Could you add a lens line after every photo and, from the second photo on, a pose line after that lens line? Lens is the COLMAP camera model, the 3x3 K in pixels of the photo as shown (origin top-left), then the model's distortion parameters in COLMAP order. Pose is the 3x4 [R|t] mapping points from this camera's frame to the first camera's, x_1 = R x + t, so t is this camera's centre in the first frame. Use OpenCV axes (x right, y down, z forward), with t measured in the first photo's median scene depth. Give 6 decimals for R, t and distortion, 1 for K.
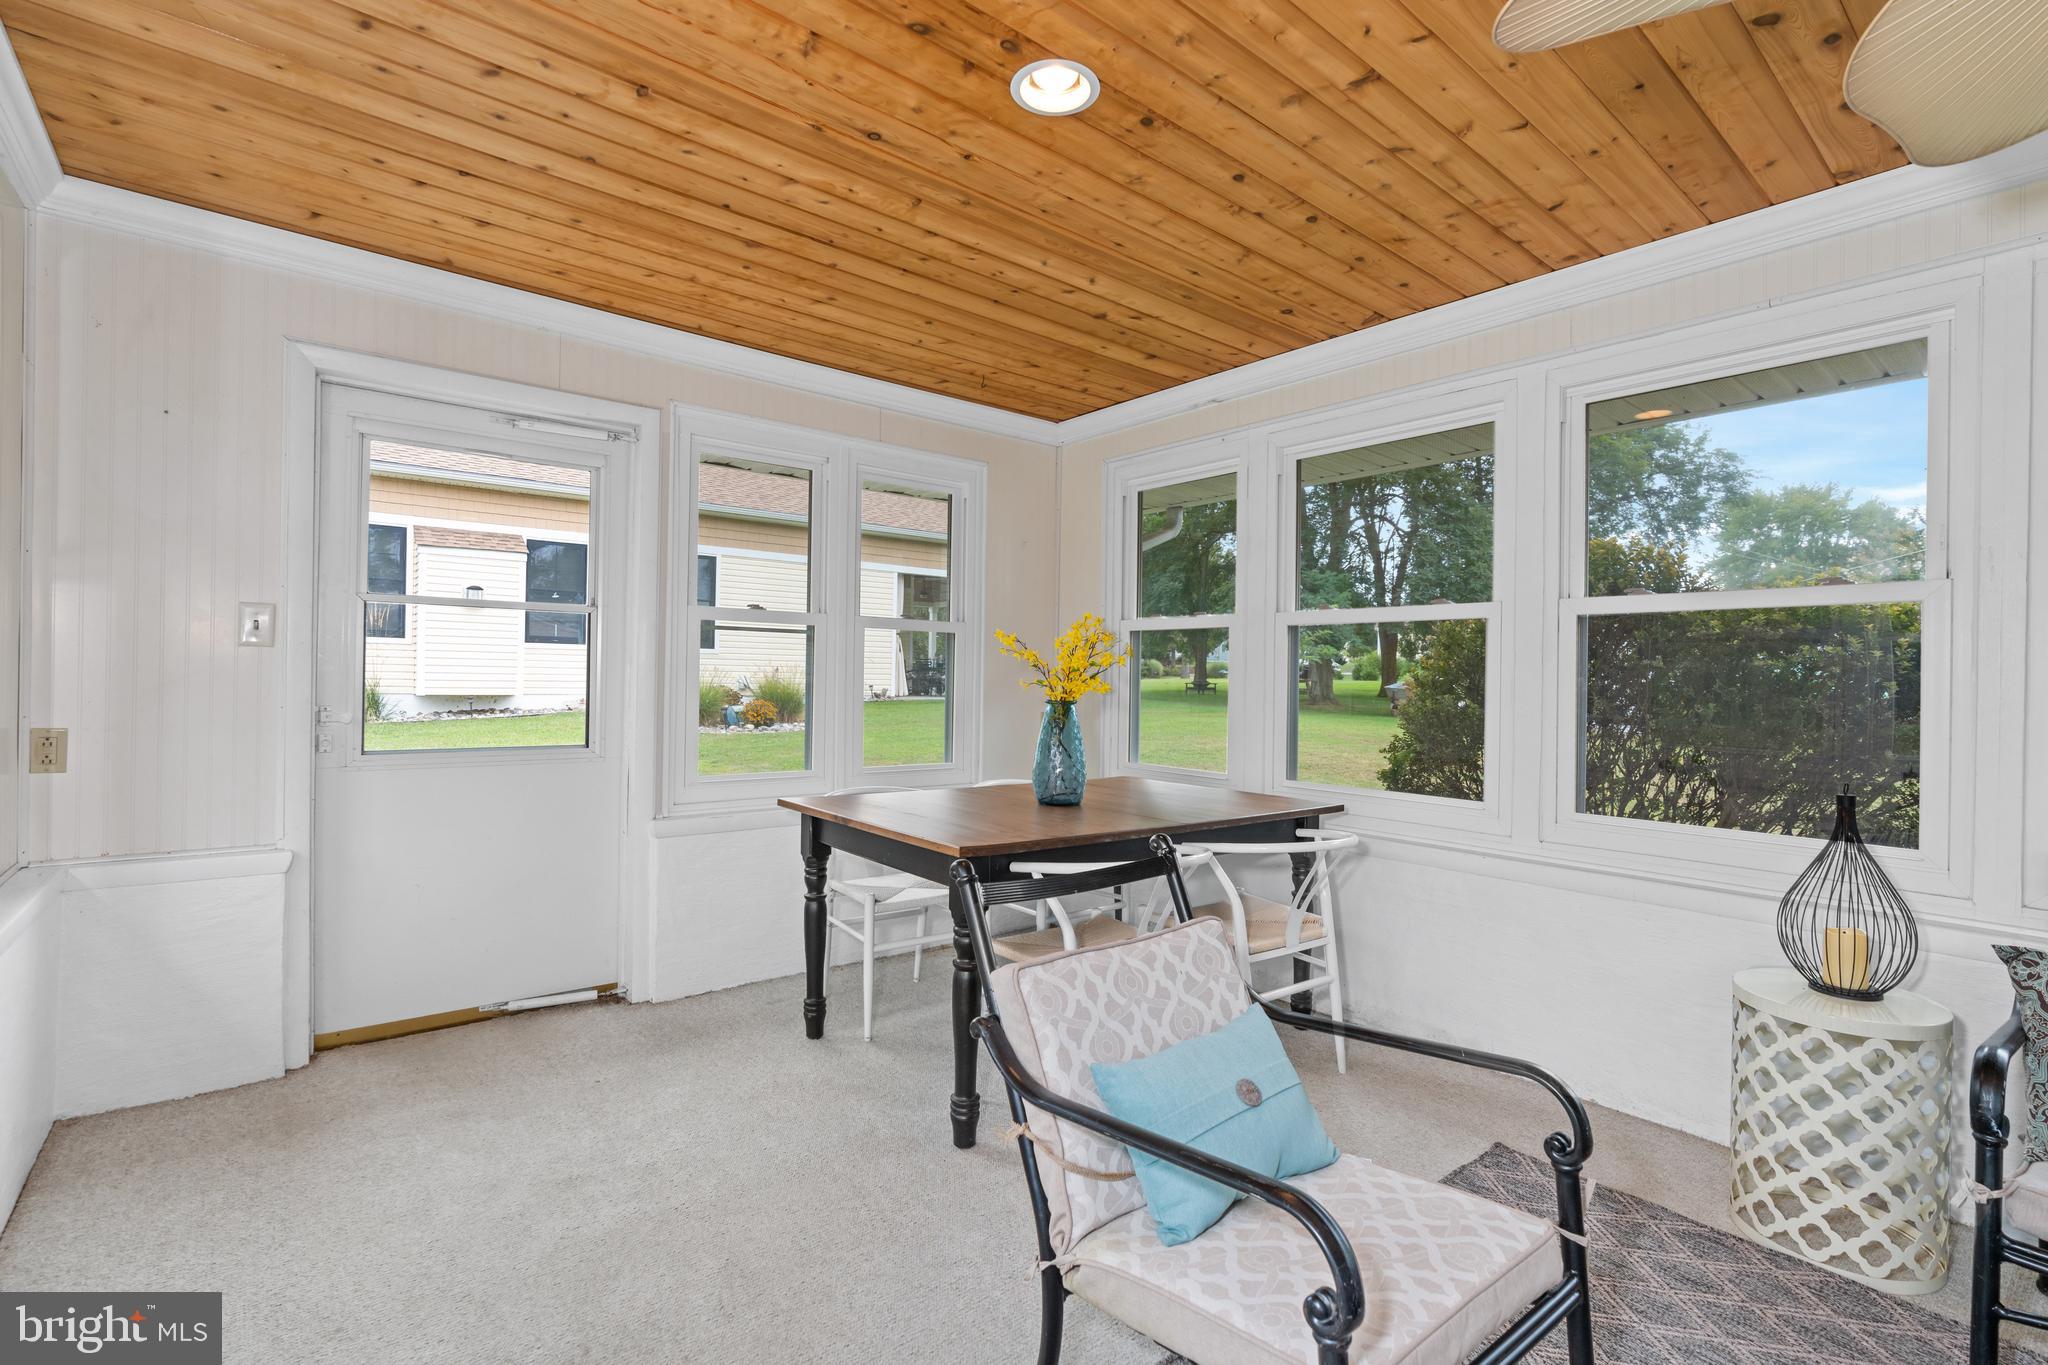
lens RADIAL K [[940.2, 0, 1031.2], [0, 940.2, 681.8], [0, 0, 1]] dist [-0.009265, 0.004307]
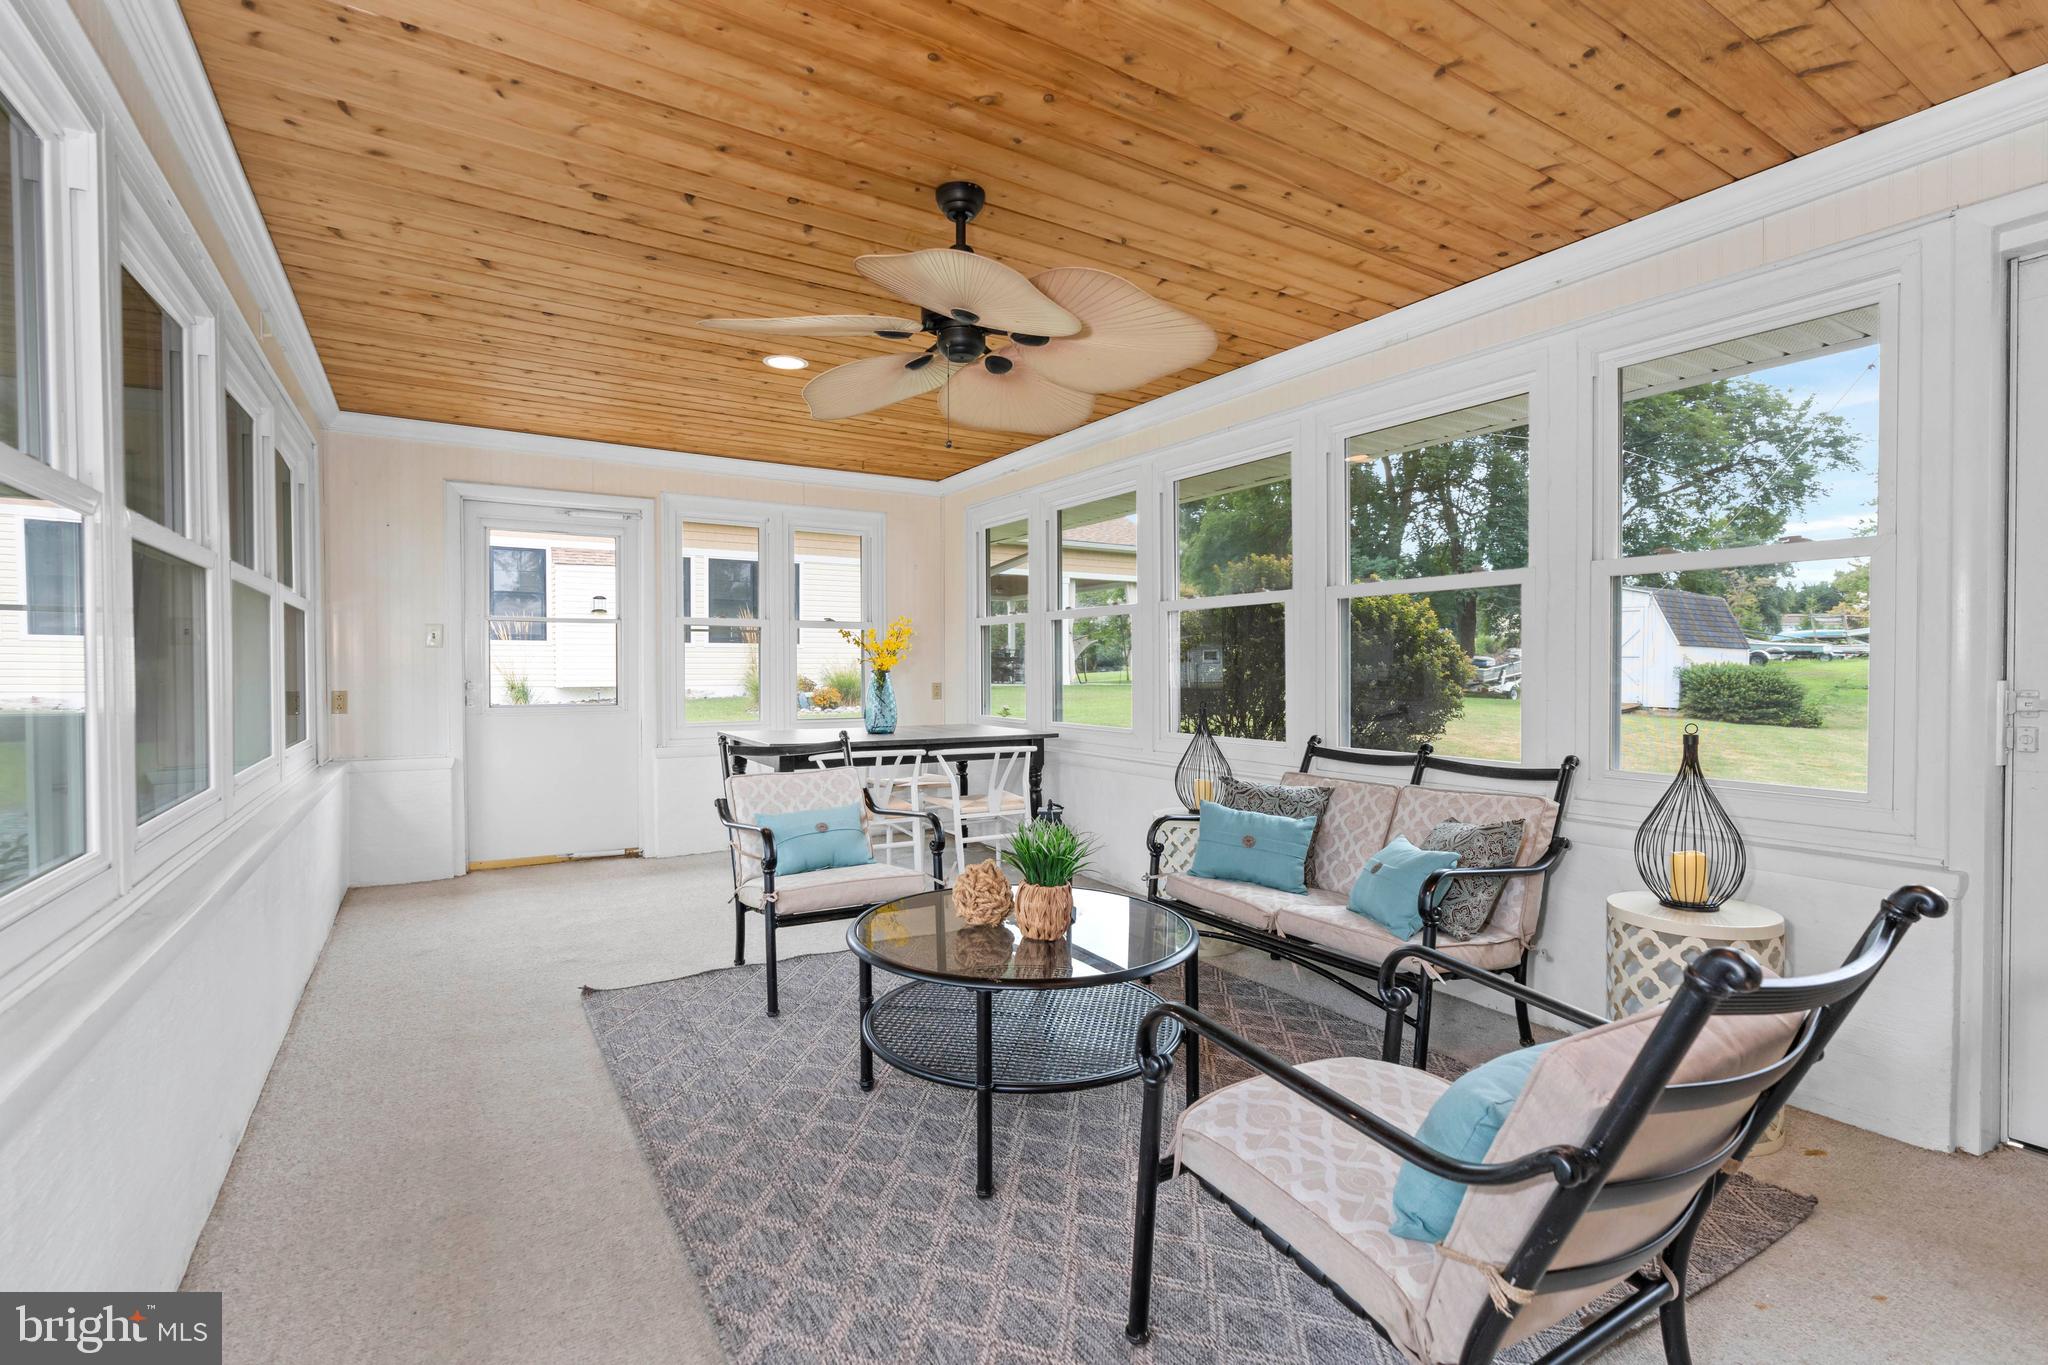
lens RADIAL K [[940.2, 0, 1029.3], [0, 940.2, 685.2], [0, 0, 1]] dist [-0.009265, 0.004307]
pose [[0.991775, -0.016030, -0.126984, 0.465721], [0.017802, 0.999759, 0.012827, 0.027479], [0.126748, -0.014982, 0.991822, -0.560043]]
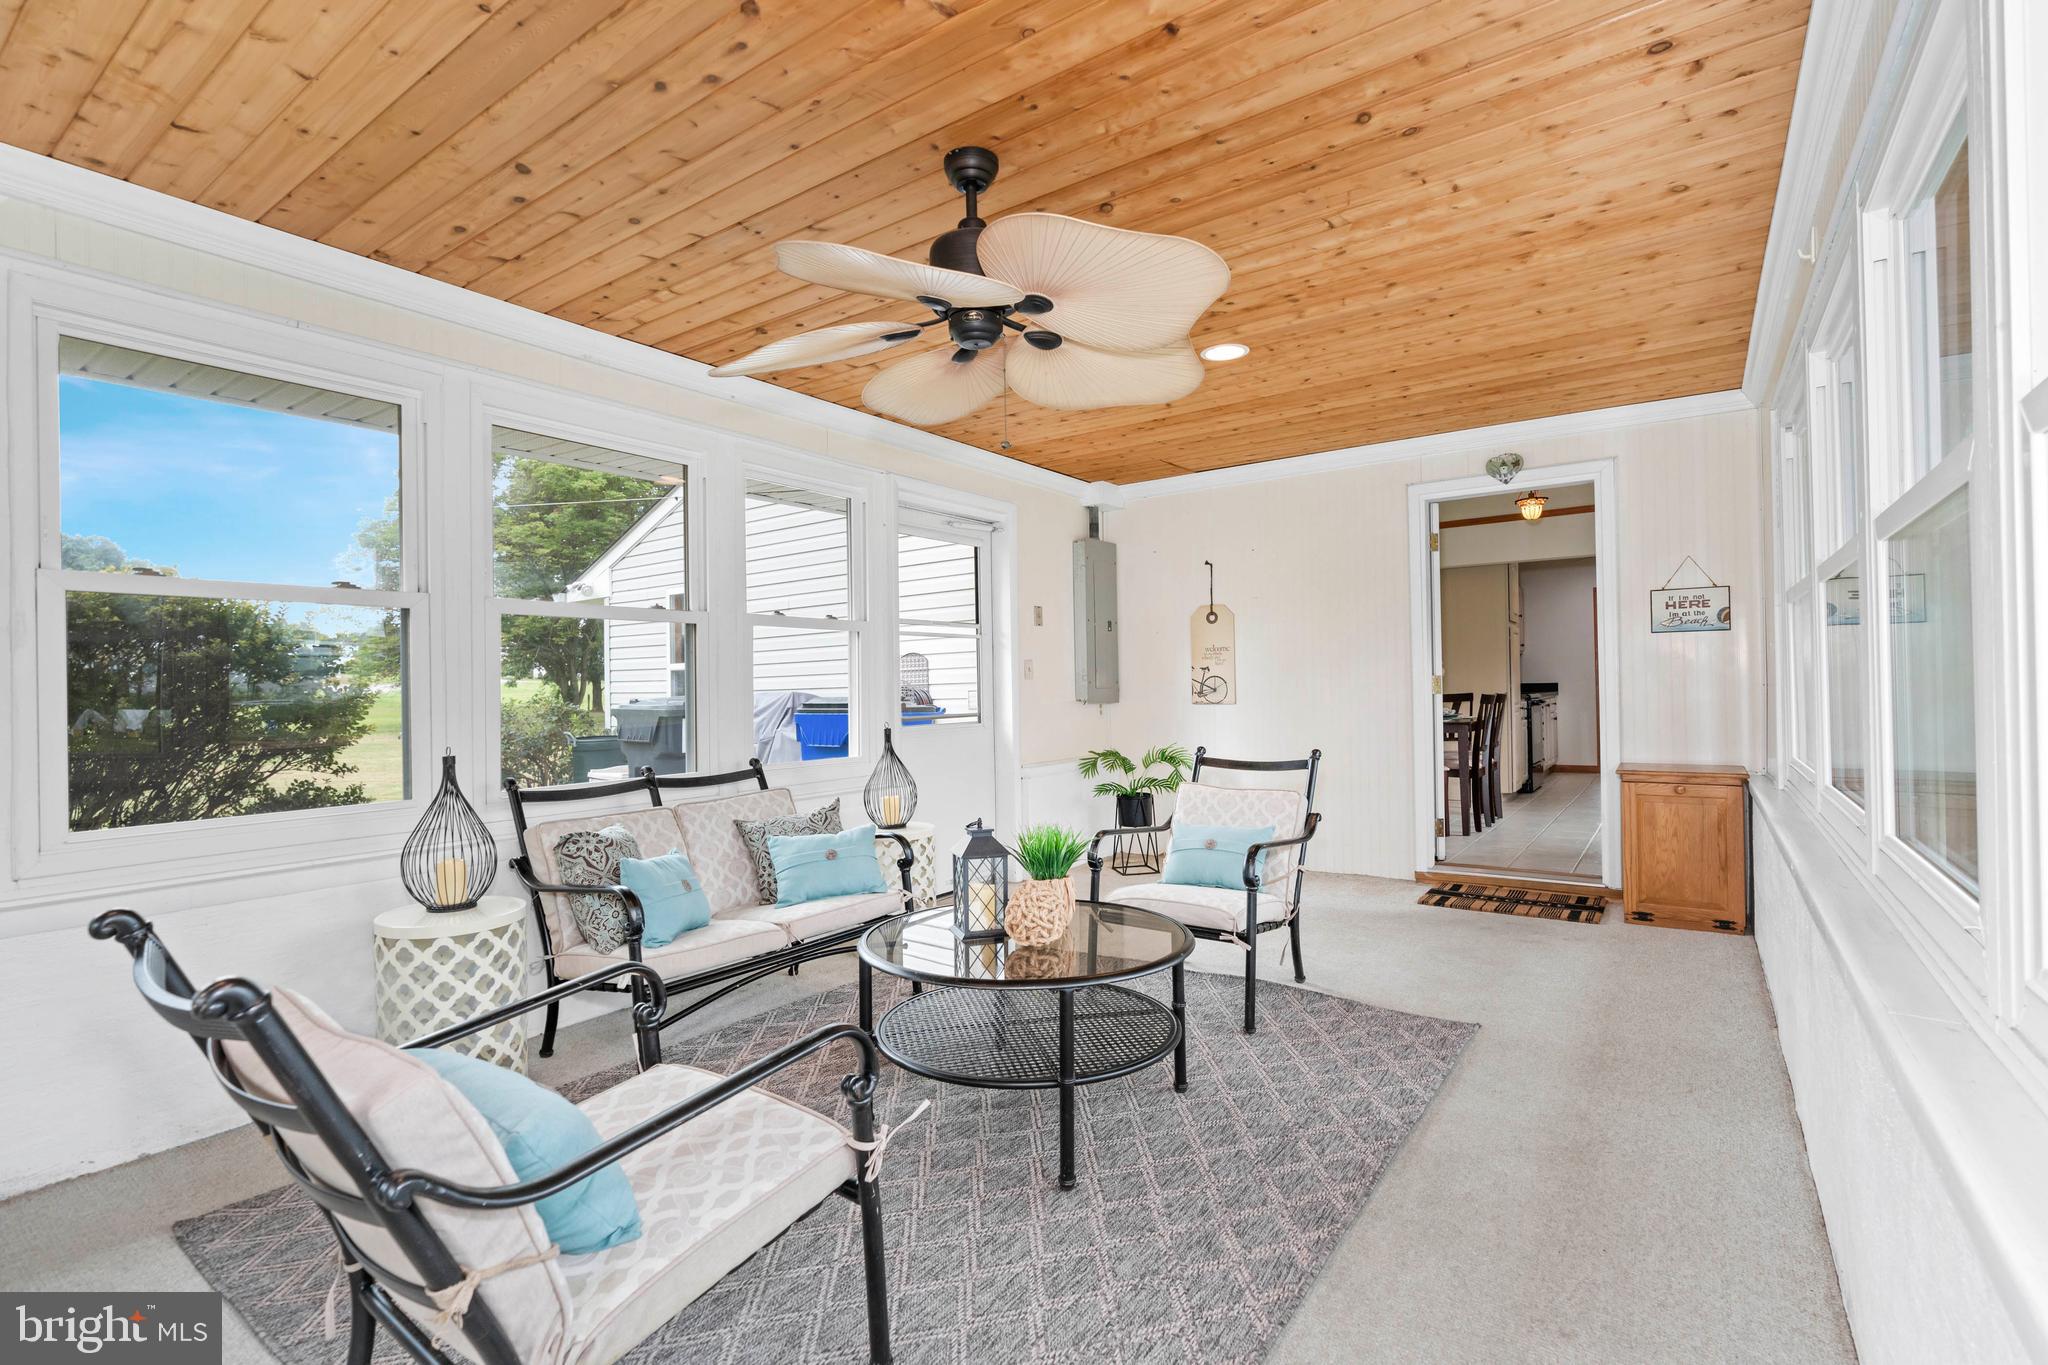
lens RADIAL K [[940.2, 0, 1026.9], [0, 940.2, 676.0], [0, 0, 1]] dist [-0.009265, 0.004307]
pose [[-0.261775, -0.005864, 0.965111, -0.354538], [0.014807, 0.999839, 0.010091, 0.006380], [-0.965015, 0.016933, -0.261646, 0.339391]]
